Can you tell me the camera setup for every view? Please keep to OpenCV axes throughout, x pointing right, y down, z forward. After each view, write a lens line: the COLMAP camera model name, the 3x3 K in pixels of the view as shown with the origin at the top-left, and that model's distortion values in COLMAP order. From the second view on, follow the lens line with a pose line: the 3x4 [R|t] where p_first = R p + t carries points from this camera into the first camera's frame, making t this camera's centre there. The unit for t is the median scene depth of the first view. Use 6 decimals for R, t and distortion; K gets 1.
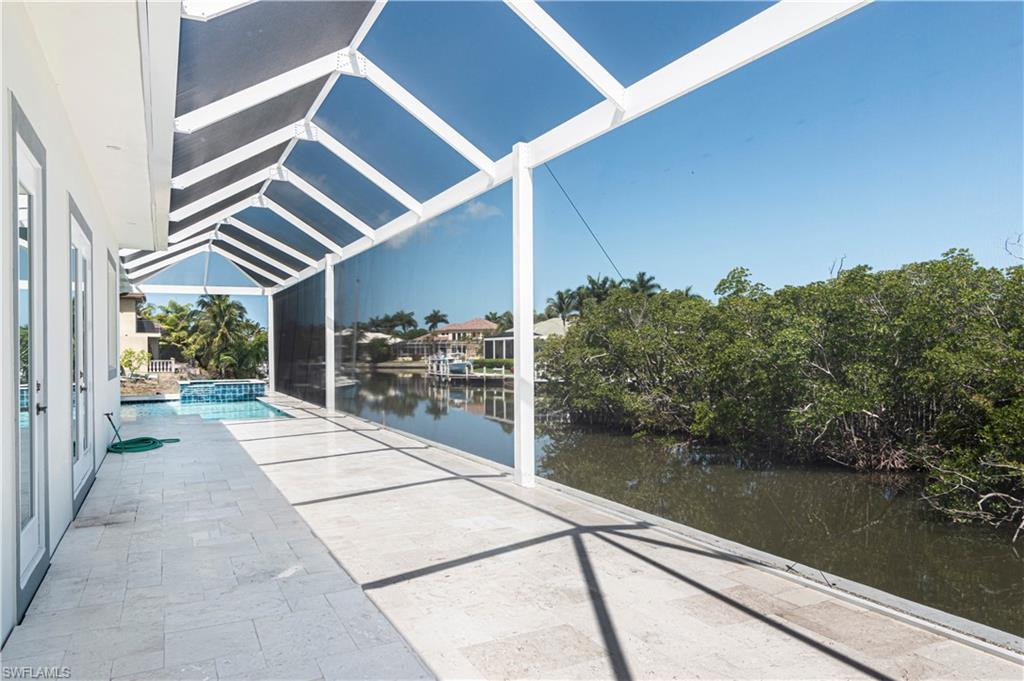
lens RADIAL K [[664.7, 0, 504.2], [0, 664.7, 346.7], [0, 0, 1]] dist [0.003359, 0.000345]
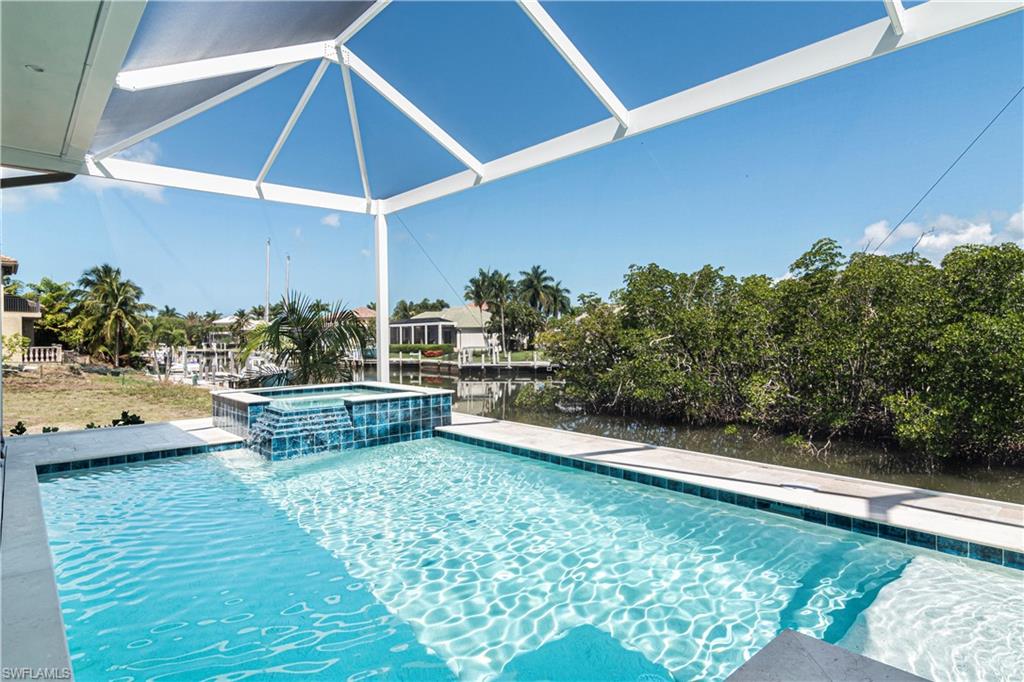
lens RADIAL K [[563.4, 0, 518.0], [0, 563.4, 337.4], [0, 0, 1]] dist [-0.007284, -0.000665]
pose [[0.967099, -0.001551, 0.254395, -0.094676], [0.000072, 0.999983, 0.005823, 0.003638], [-0.254400, -0.005613, 0.967083, 0.145788]]
